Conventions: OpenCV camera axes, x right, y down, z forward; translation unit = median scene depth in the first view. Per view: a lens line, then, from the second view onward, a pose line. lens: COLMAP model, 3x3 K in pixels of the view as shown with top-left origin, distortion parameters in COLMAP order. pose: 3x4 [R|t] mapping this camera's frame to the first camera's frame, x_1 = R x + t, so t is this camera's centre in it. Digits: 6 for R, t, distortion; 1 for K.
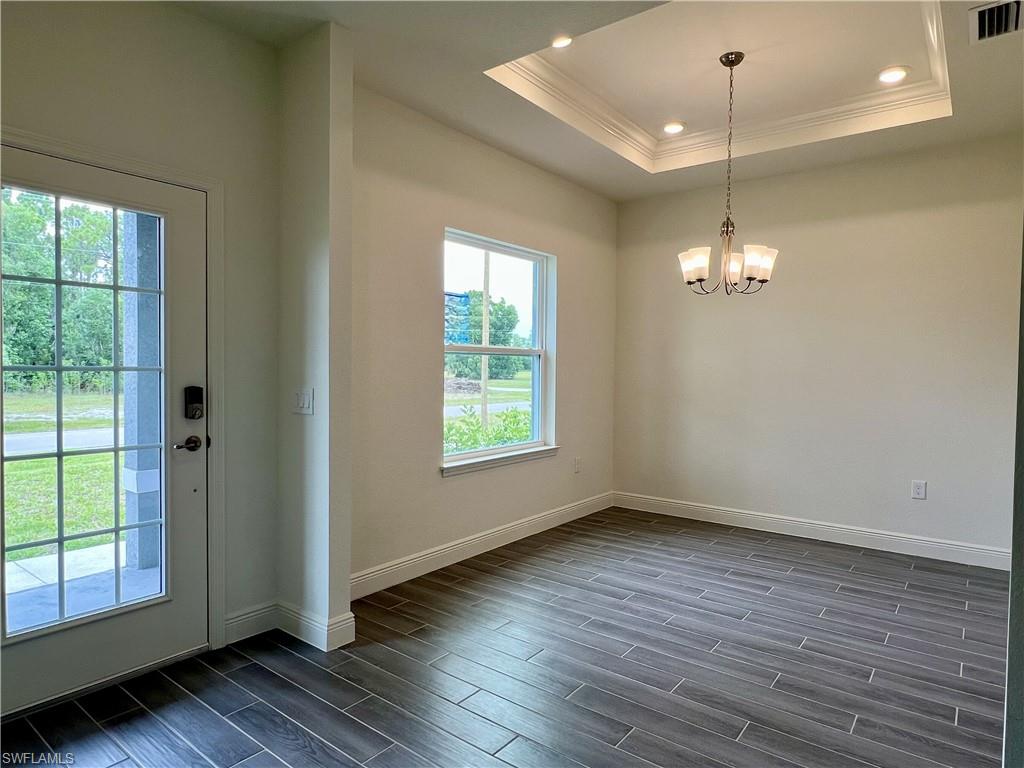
lens RADIAL K [[612.8, 0, 507.1], [0, 612.8, 384.3], [0, 0, 1]] dist [-0.007136, -0.002260]
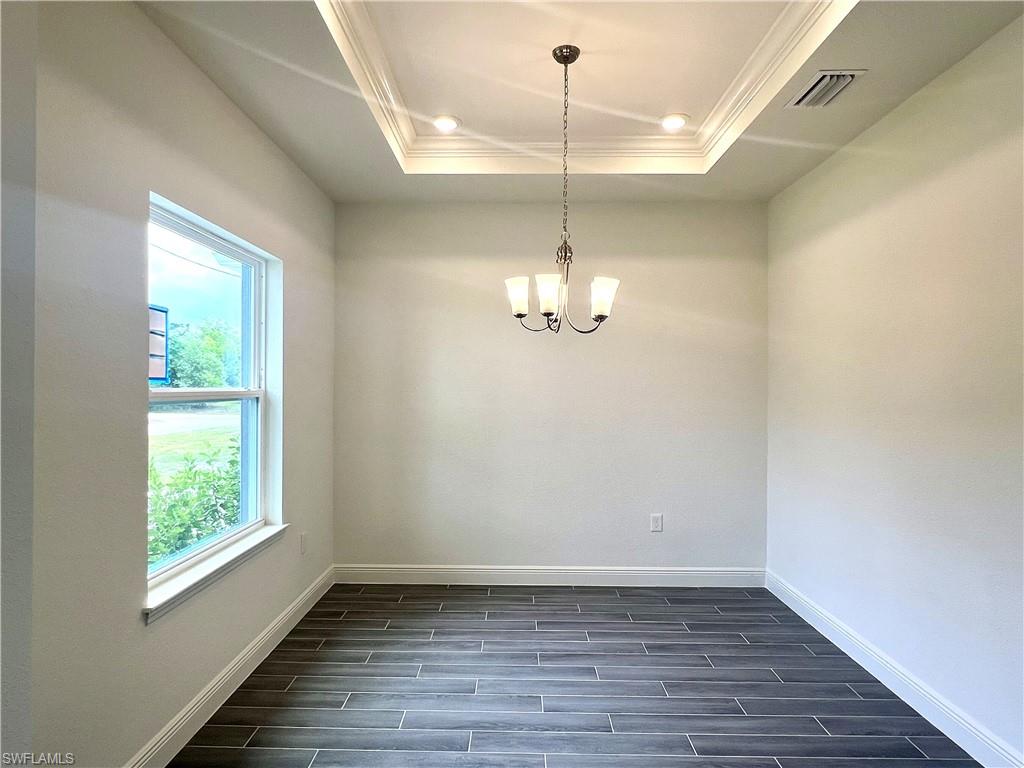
lens RADIAL K [[612.8, 0, 512.7], [0, 612.8, 384.7], [0, 0, 1]] dist [-0.007136, -0.002260]
pose [[0.797616, -0.003828, 0.603153, -0.169170], [0.020927, 0.999553, -0.021331, -0.051381], [-0.602802, 0.029636, 0.797340, 0.324064]]
